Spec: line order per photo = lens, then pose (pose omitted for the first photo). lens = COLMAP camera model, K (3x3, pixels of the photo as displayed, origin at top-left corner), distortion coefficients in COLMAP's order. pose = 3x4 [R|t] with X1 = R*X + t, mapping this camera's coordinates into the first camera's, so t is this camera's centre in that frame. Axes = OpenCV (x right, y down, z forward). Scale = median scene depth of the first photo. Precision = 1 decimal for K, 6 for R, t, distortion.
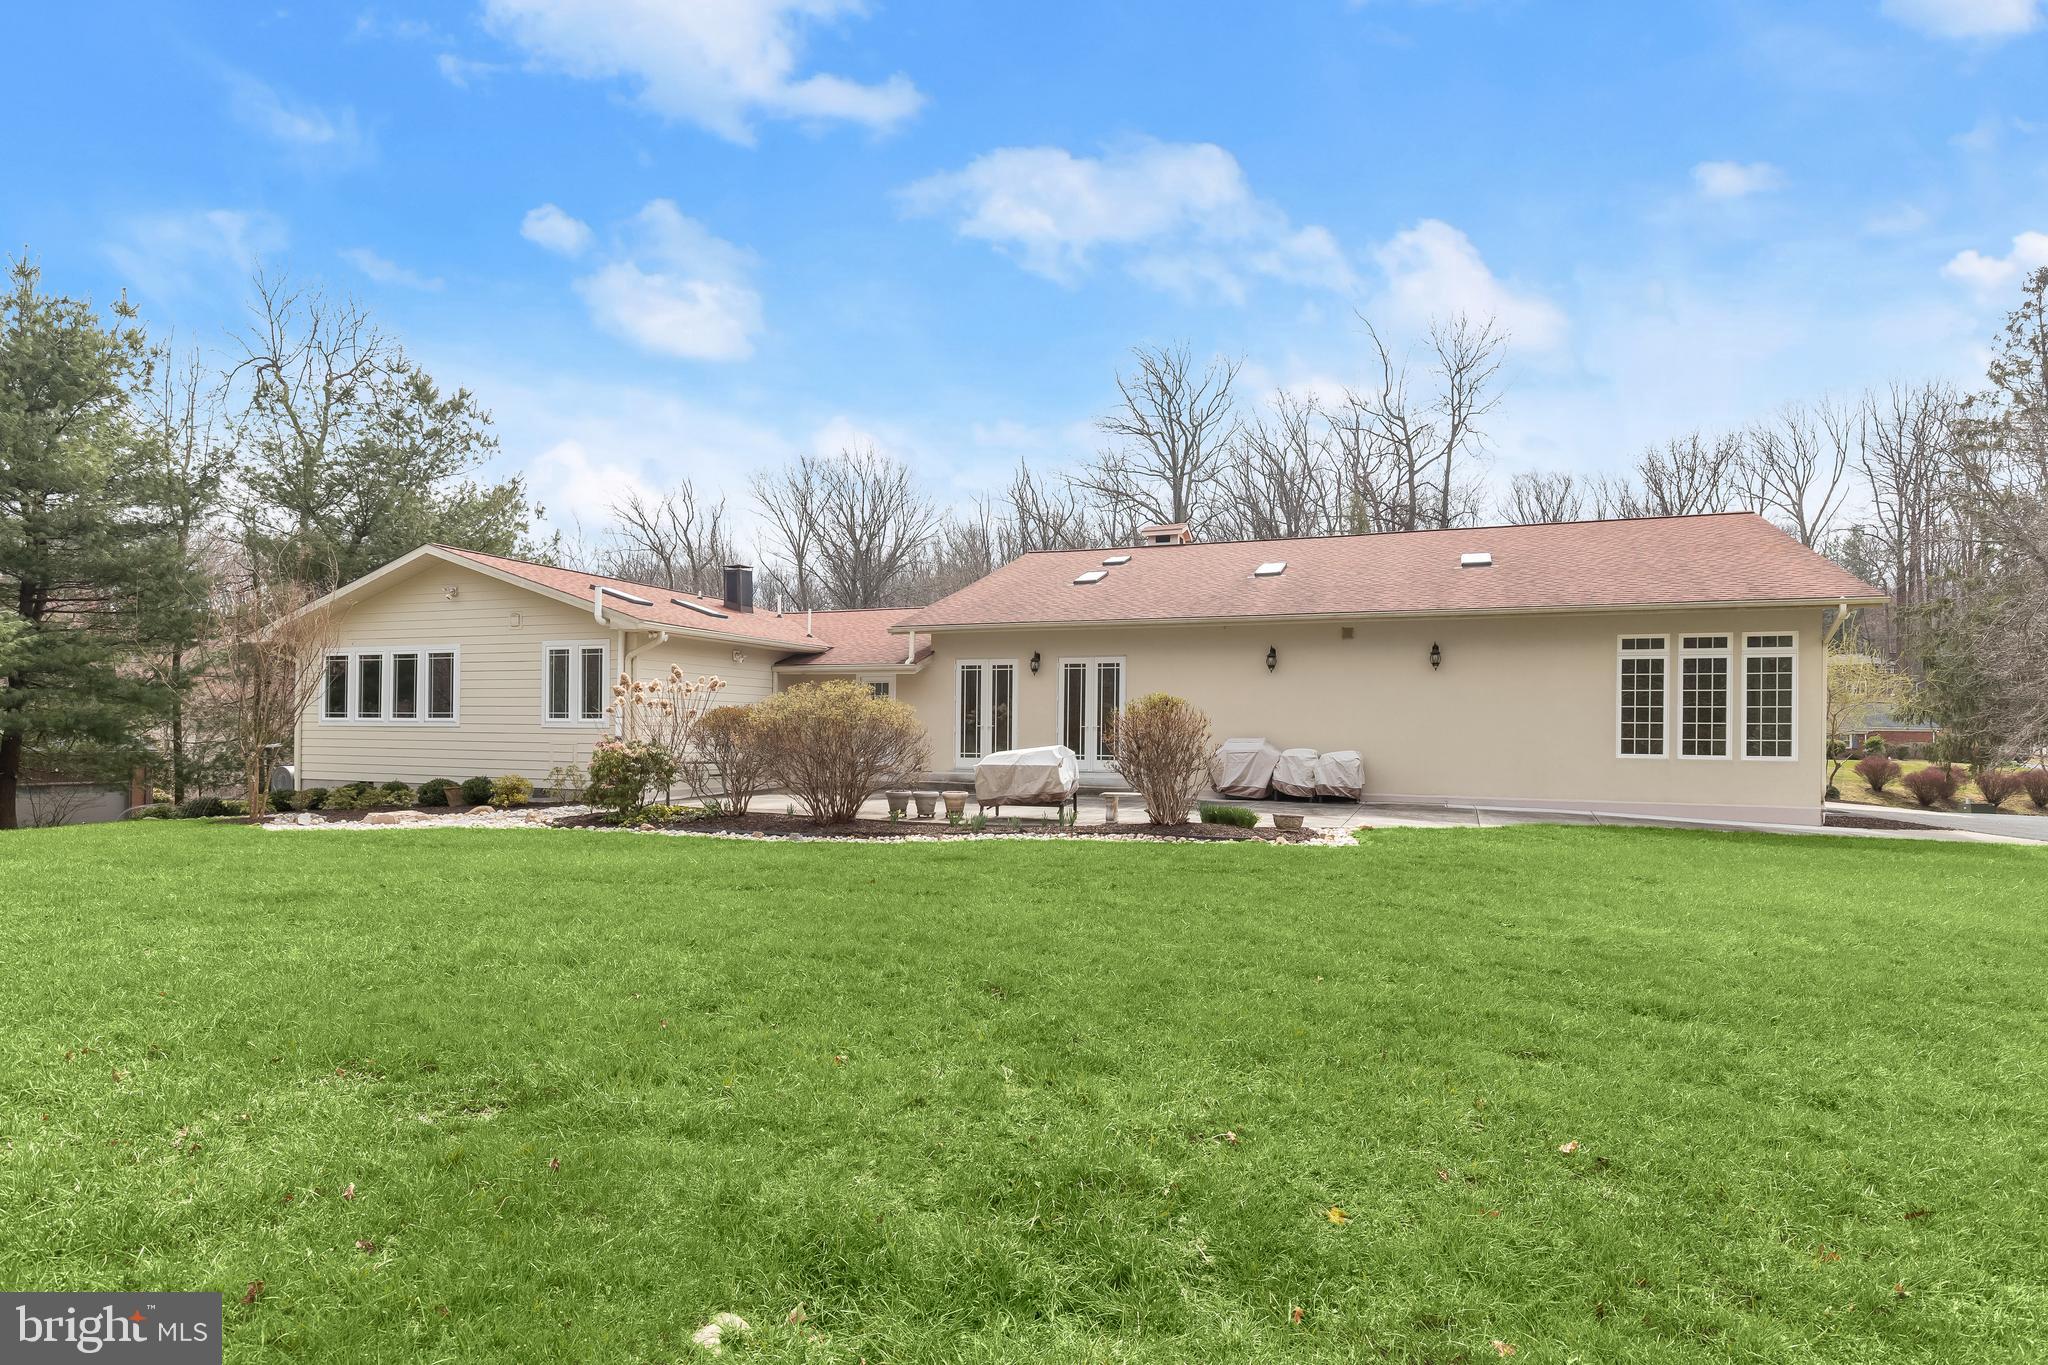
lens RADIAL K [[1077.9, 0, 1021.8], [0, 1077.9, 716.3], [0, 0, 1]] dist [0.001829, -0.000236]
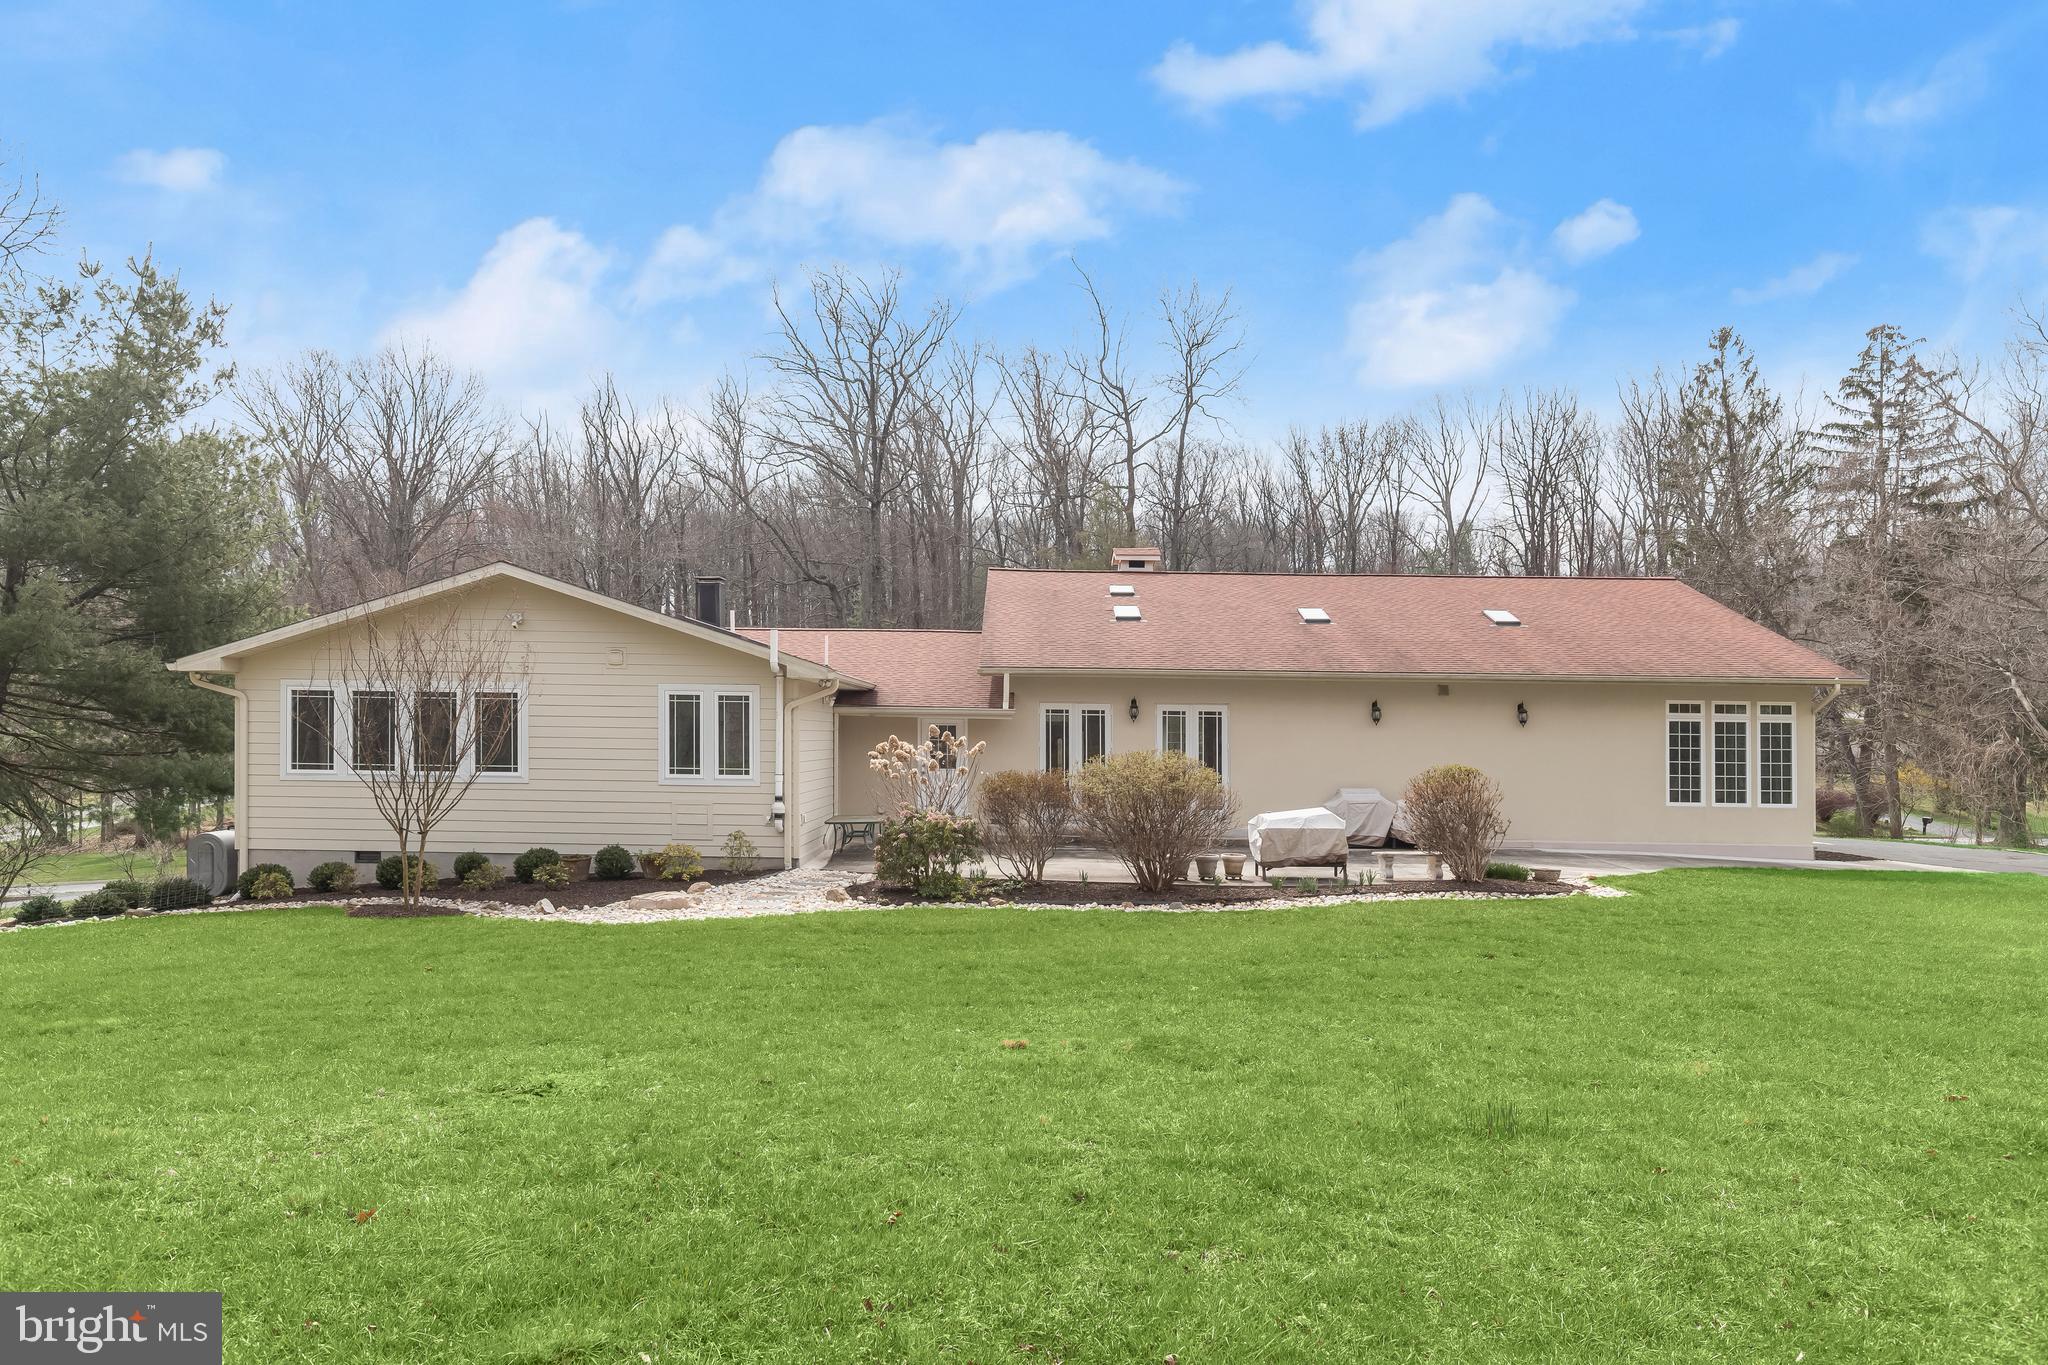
lens RADIAL K [[1395.5, 0, 1024.0], [0, 1395.5, 682.5], [0, 0, 1]] dist [0.001891, 0.000802]
pose [[0.930367, 0.016442, 0.366262, -0.601308], [-0.009964, 0.999759, -0.019571, -0.053910], [-0.366495, 0.014559, 0.930306, -0.140927]]
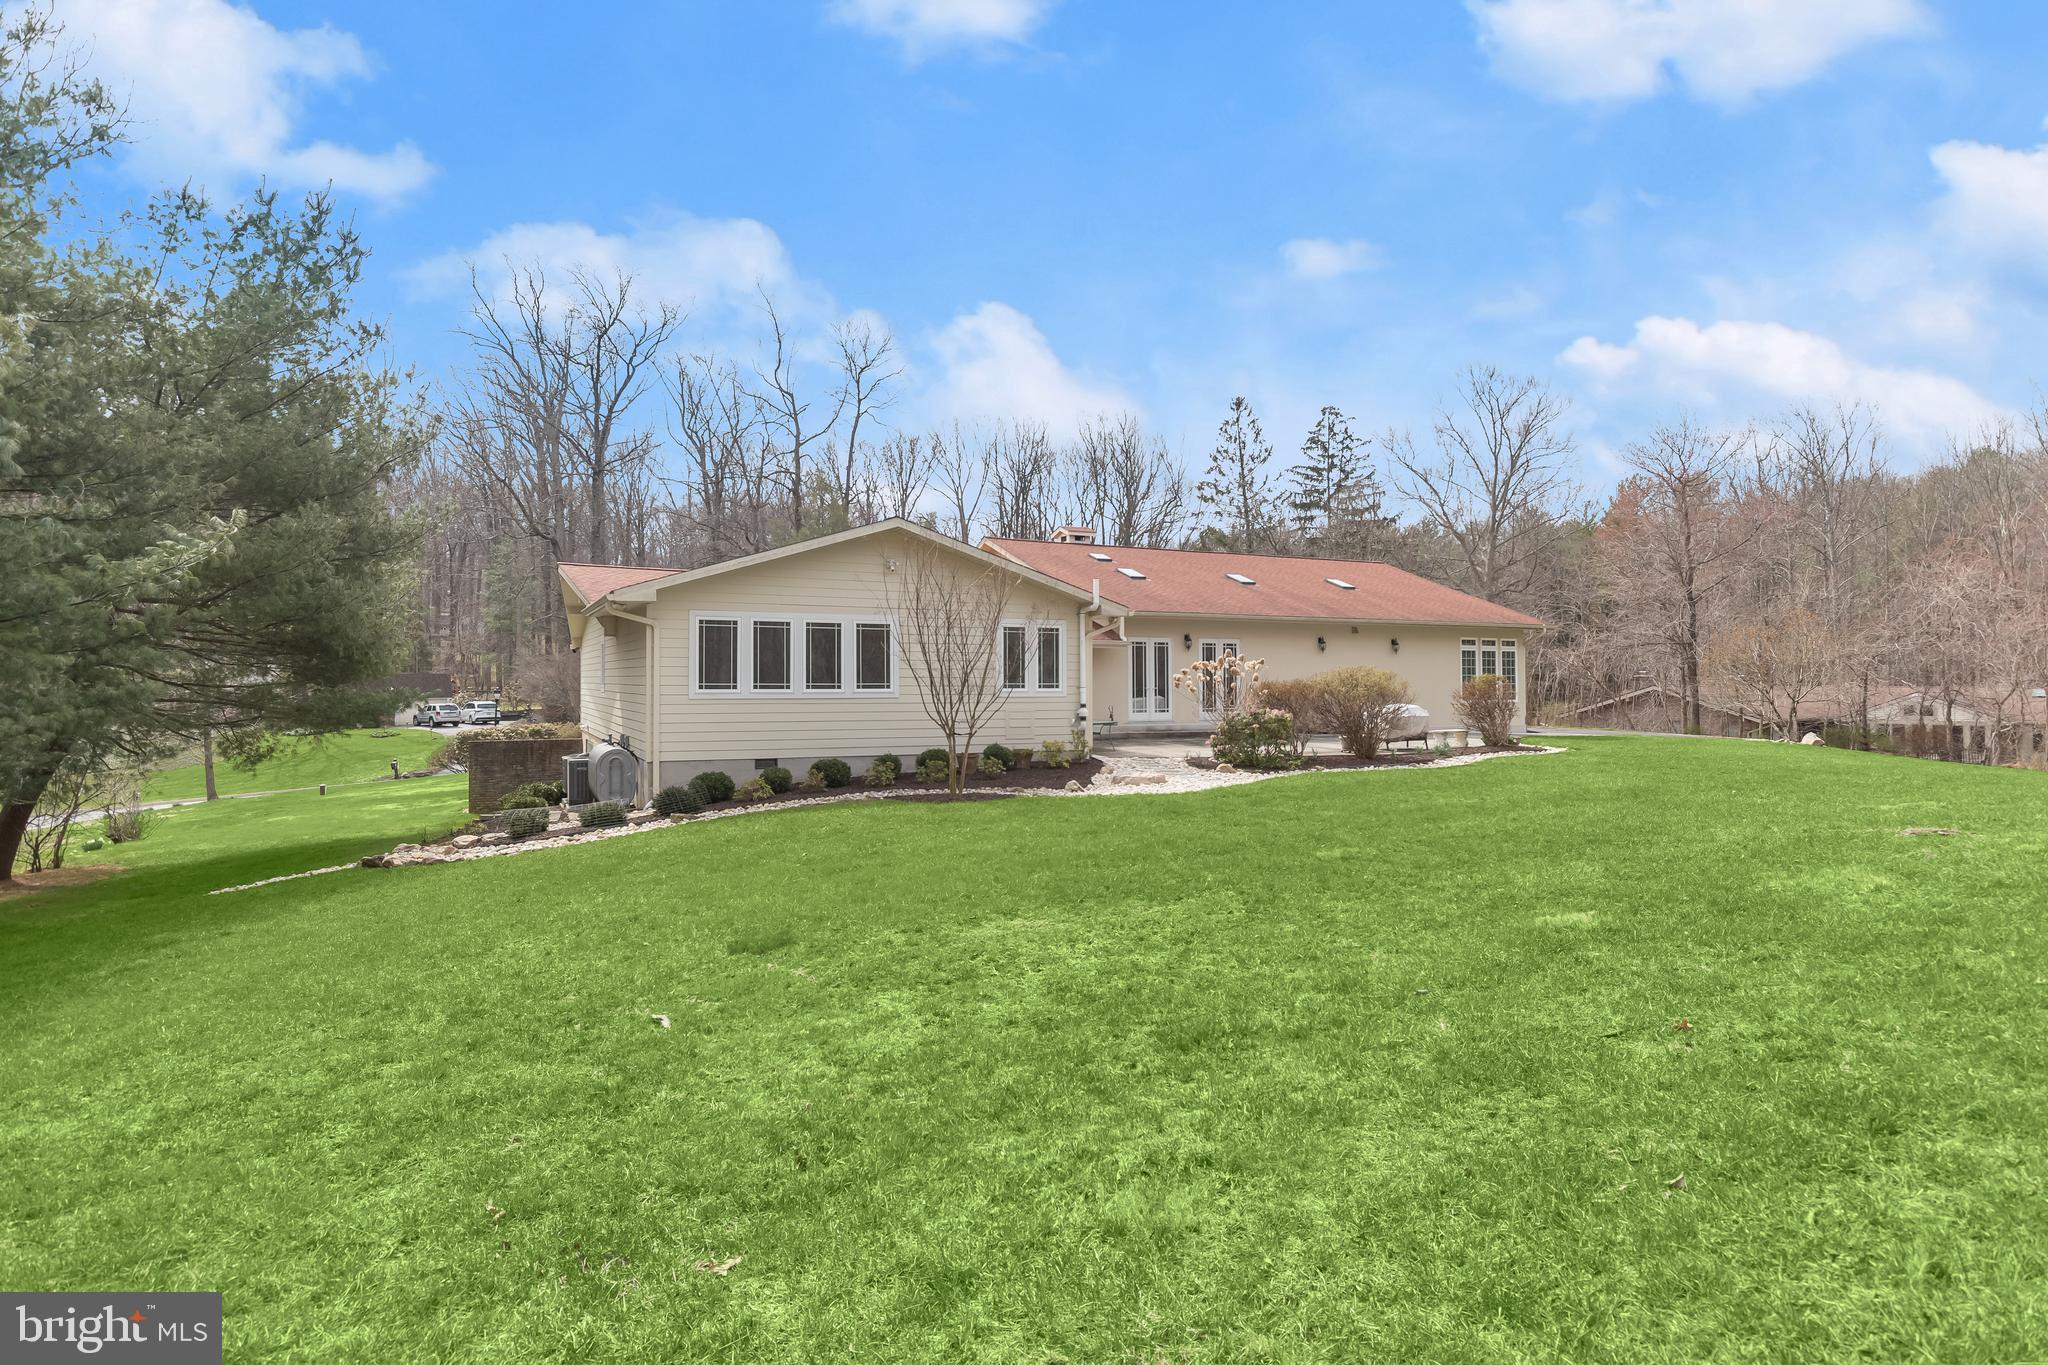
lens RADIAL K [[1073.6, 0, 1029.7], [0, 1073.6, 656.1], [0, 0, 1]] dist [0.000068, -0.000036]
pose [[0.686482, 0.006024, 0.727122, -1.261384], [-0.009789, 0.999952, 0.000957, -0.033909], [-0.727081, -0.007775, 0.686508, 0.228588]]
